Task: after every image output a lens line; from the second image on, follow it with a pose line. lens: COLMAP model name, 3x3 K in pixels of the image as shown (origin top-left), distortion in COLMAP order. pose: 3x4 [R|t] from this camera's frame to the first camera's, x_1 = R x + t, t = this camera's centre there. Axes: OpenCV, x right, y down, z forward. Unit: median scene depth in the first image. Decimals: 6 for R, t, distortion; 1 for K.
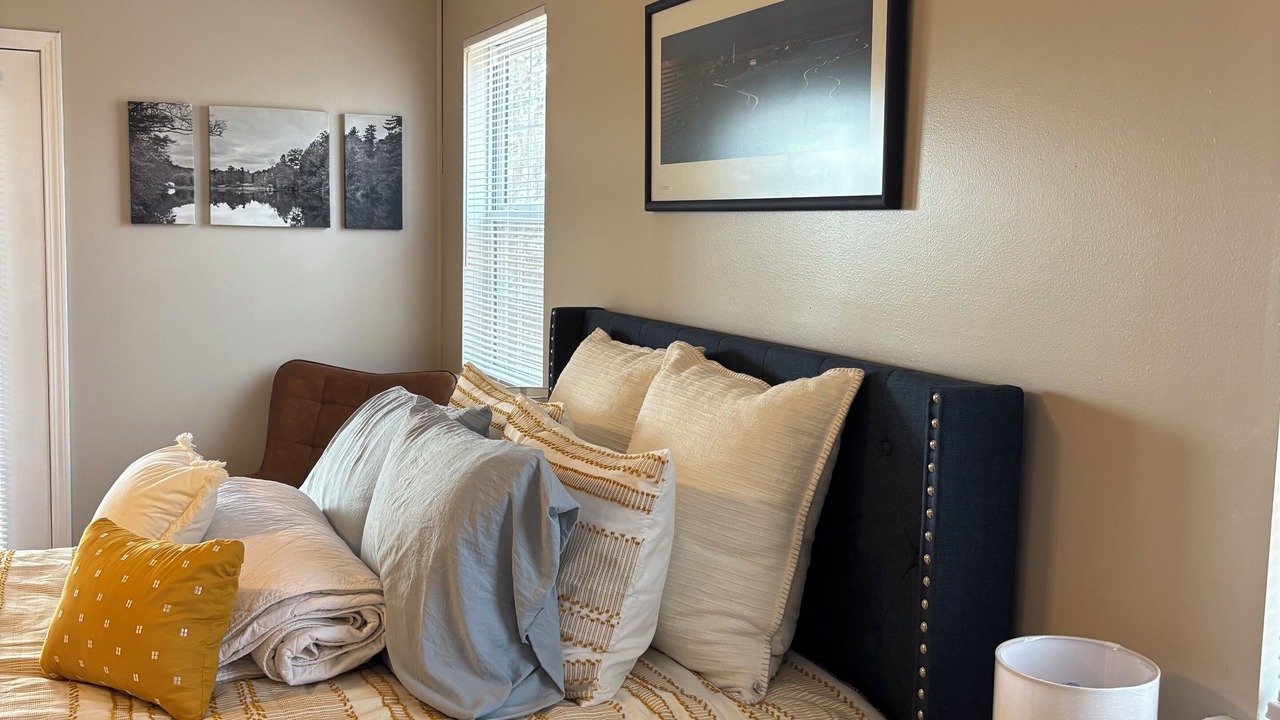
lens RADIAL K [[1279.0, 0, 640.0], [0, 1279.0, 360.0], [0, 0, 1]] dist [-0.004109, -0.011509]
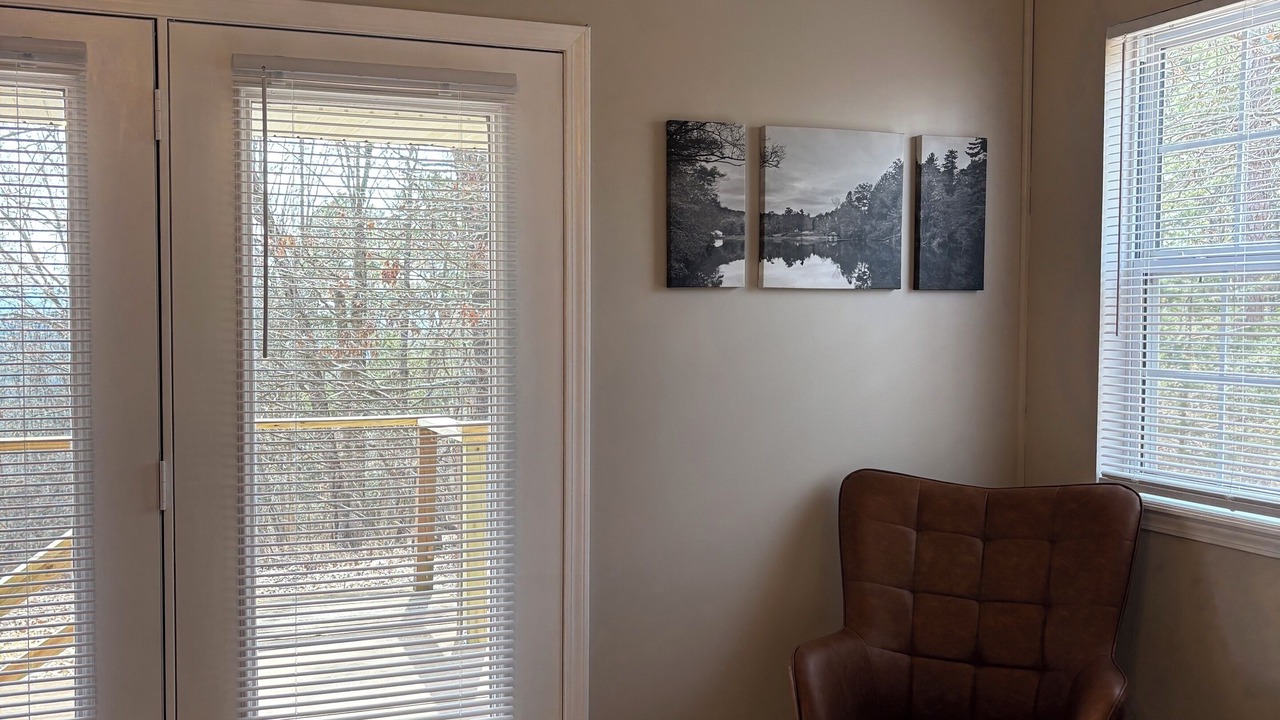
lens RADIAL K [[1242.6, 0, 640.0], [0, 1242.6, 360.0], [0, 0, 1]] dist [0.217817, -0.729878]
pose [[0.998389, -0.017483, -0.053976, -0.368086], [0.014078, 0.997925, -0.062833, -0.019988], [0.054962, 0.061972, 0.996563, 0.282107]]
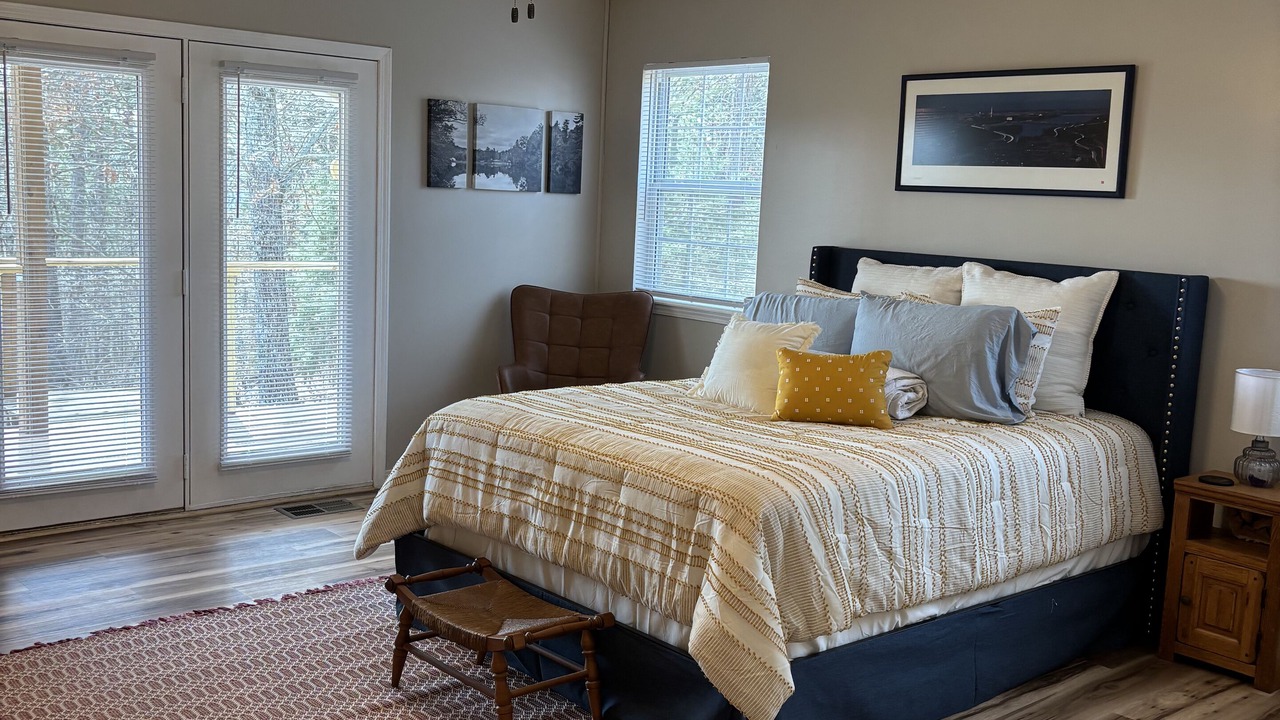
lens RADIAL K [[1260.3, 0, 640.0], [0, 1260.3, 360.0], [0, 0, 1]] dist [0.206032, -0.785116]
pose [[0.953134, -0.023512, 0.301632, -0.587704], [0.011757, 0.999101, 0.040729, 0.027914], [-0.302319, -0.035274, 0.952554, -0.393255]]
